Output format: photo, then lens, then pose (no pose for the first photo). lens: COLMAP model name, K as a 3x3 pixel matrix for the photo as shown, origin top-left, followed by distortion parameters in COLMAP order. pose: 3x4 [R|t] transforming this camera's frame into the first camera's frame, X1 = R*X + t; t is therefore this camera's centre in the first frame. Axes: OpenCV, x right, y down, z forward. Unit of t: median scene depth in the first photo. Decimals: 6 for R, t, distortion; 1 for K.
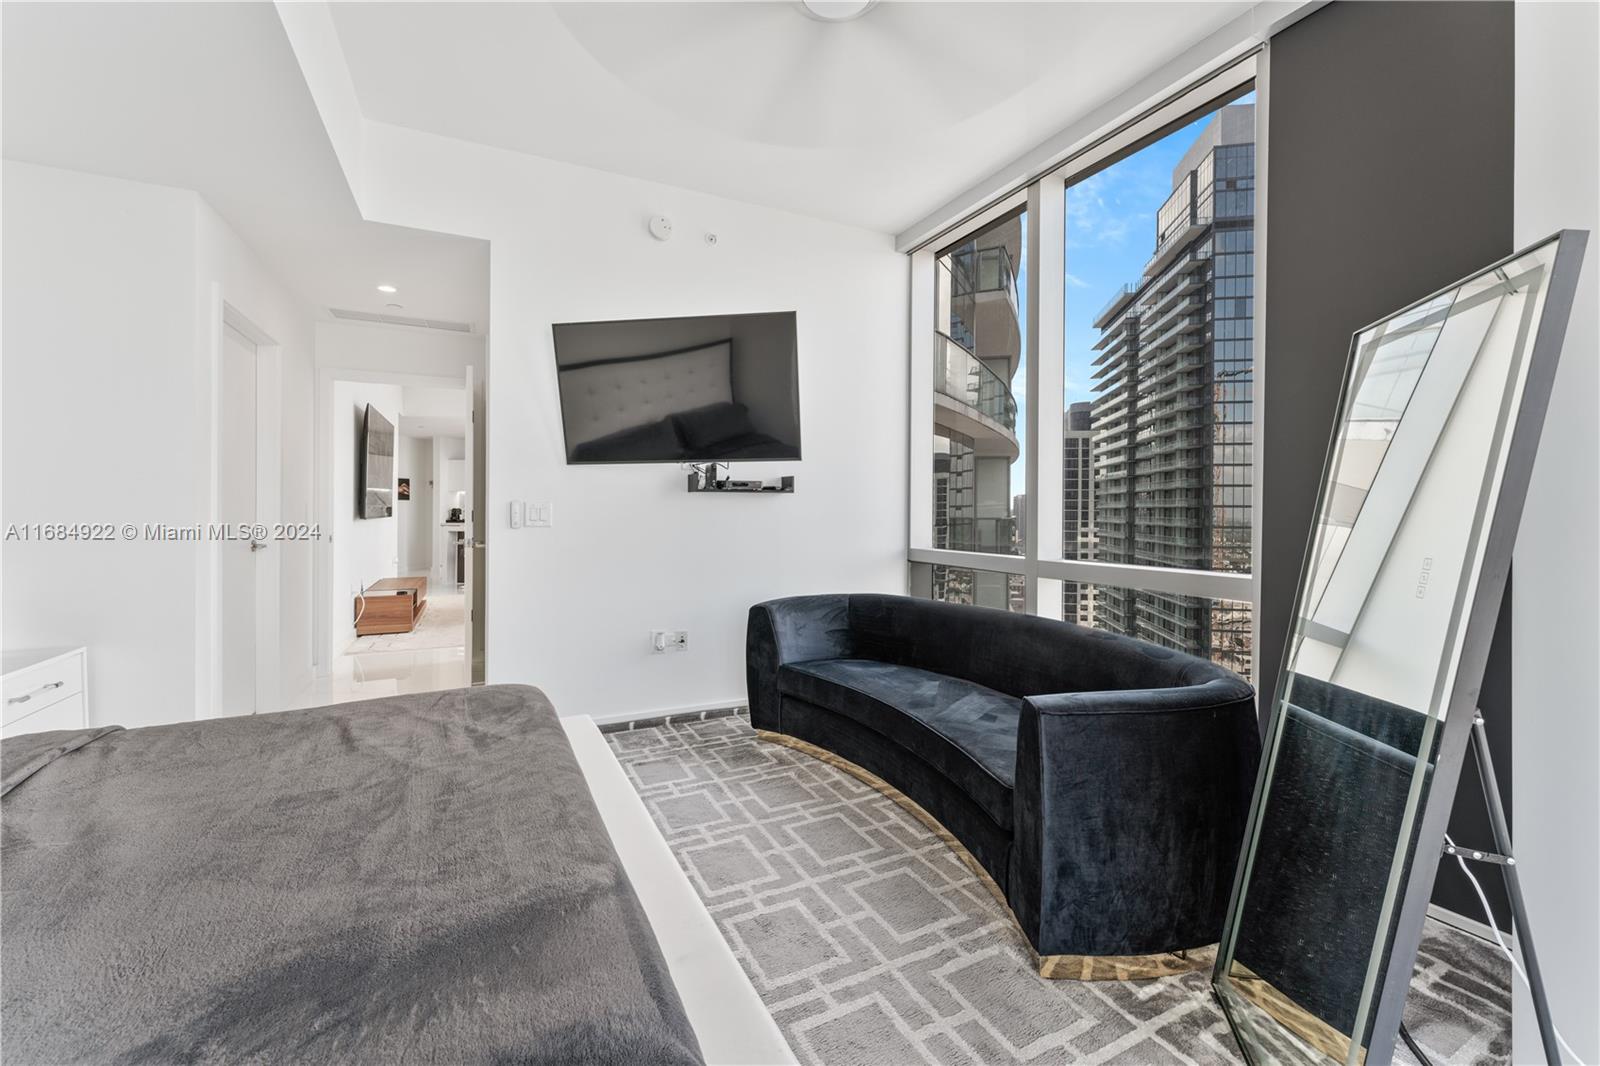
lens RADIAL K [[650.8, 0, 794.7], [0, 650.8, 527.0], [0, 0, 1]] dist [0.020832, -0.000045]
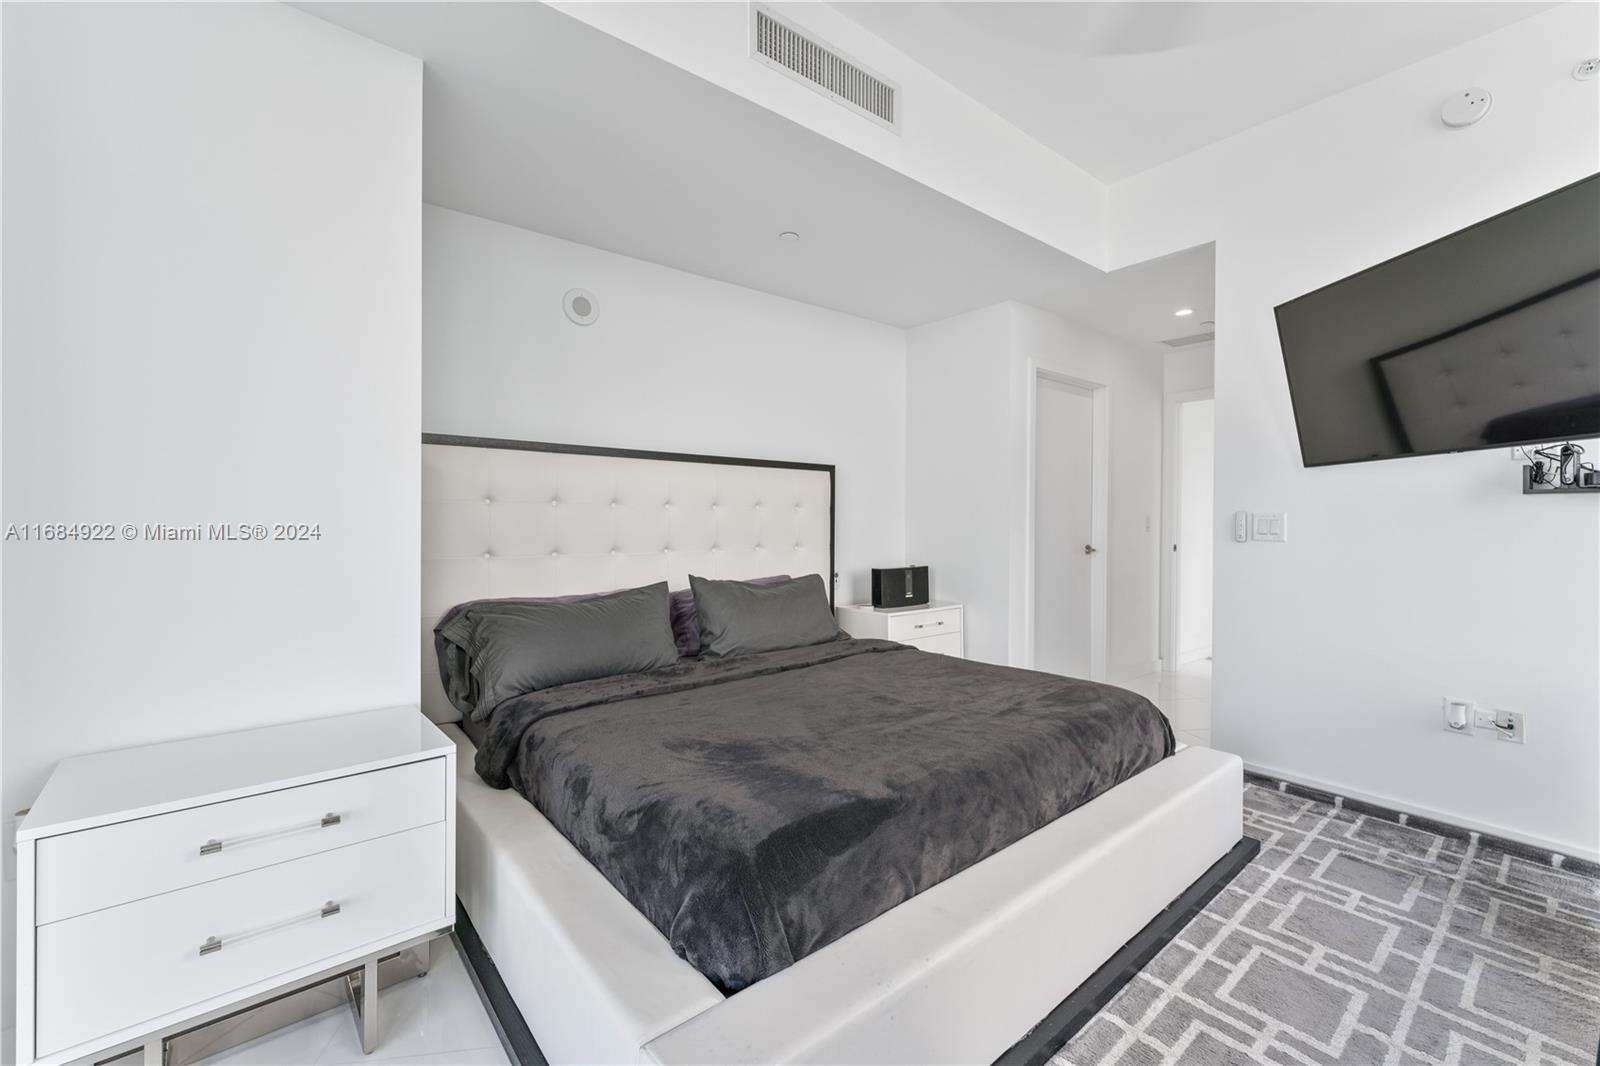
lens RADIAL K [[673.1, 0, 800.0], [0, 673.1, 533.0], [0, 0, 1]] dist [0.001960, 0.000574]
pose [[0.228145, 0.019611, -0.973430, 0.378772], [-0.029169, 0.999486, 0.013299, -0.004039], [0.973190, 0.025360, 0.228600, 0.199037]]
